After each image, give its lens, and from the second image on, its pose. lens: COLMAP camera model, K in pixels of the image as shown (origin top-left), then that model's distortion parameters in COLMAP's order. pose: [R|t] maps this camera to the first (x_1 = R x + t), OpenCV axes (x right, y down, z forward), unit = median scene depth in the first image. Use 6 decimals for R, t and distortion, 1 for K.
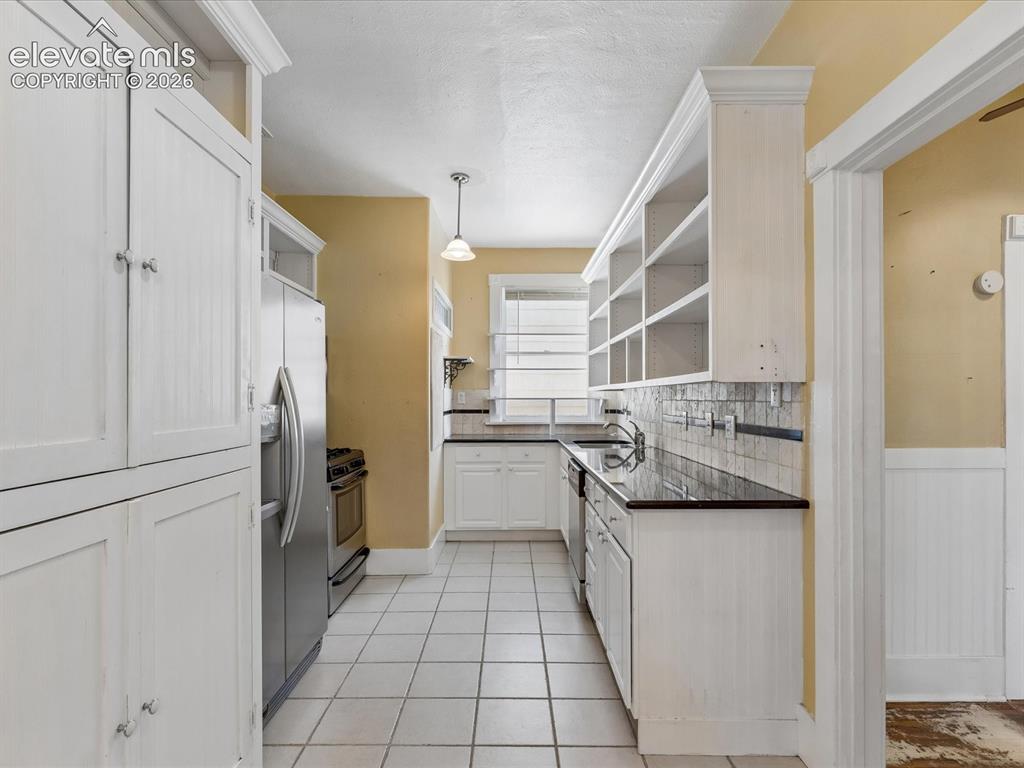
lens RADIAL K [[535.0, 0, 505.0], [0, 535.0, 387.5], [0, 0, 1]] dist [-0.003831, -0.002047]
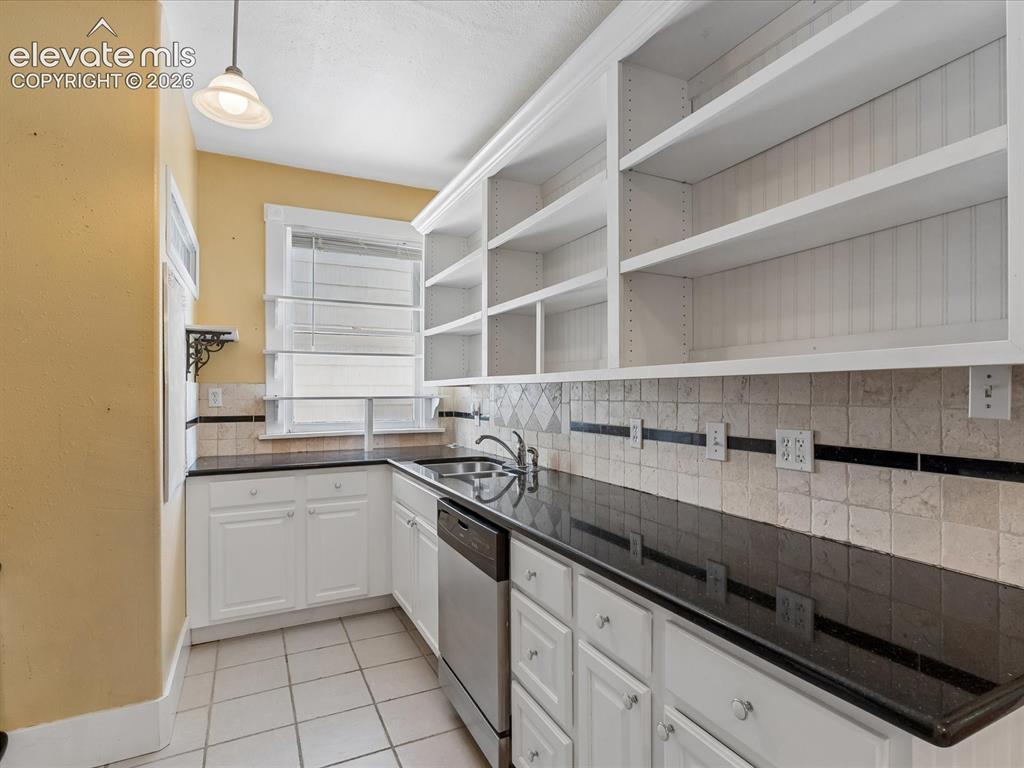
lens RADIAL K [[535.0, 0, 517.6], [0, 535.0, 389.7], [0, 0, 1]] dist [-0.003831, -0.002047]
pose [[0.889745, -0.001074, 0.456457, -0.060321], [-0.004267, 0.999934, 0.010669, 0.002774], [-0.456438, -0.011441, 0.889682, 0.336962]]
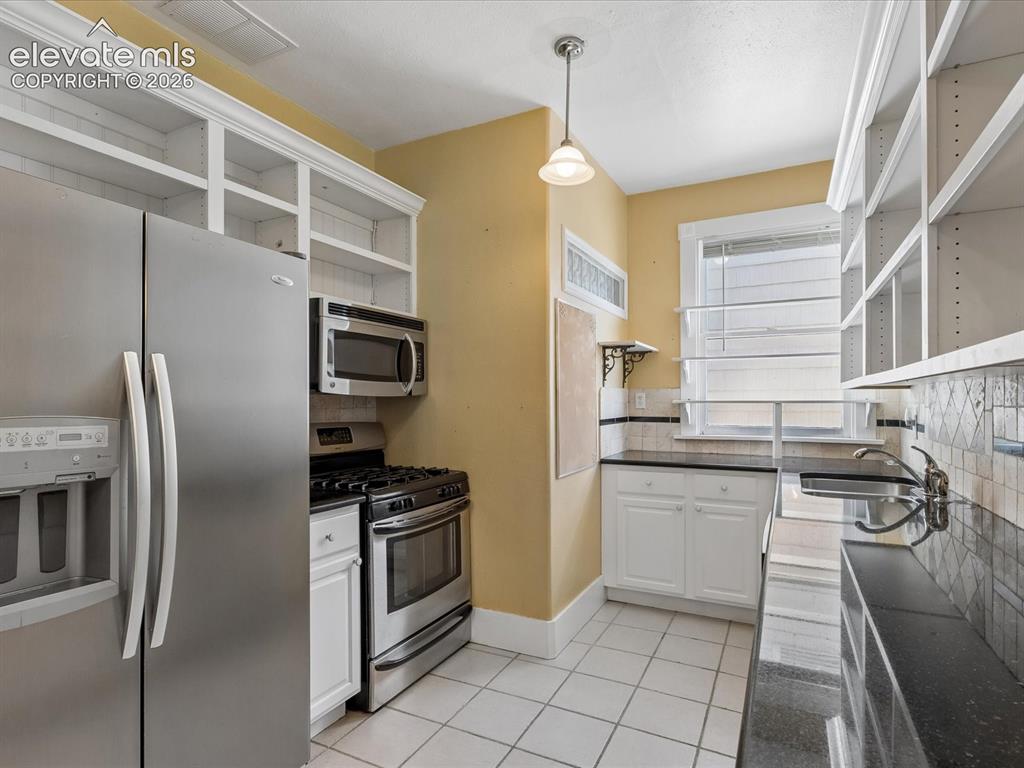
lens RADIAL K [[535.0, 0, 508.5], [0, 535.0, 397.2], [0, 0, 1]] dist [-0.003831, -0.002047]
pose [[0.891770, -0.003165, -0.452479, 0.100793], [0.010041, 0.999868, 0.012795, 0.004188], [0.452378, -0.015953, 0.891683, 0.310640]]
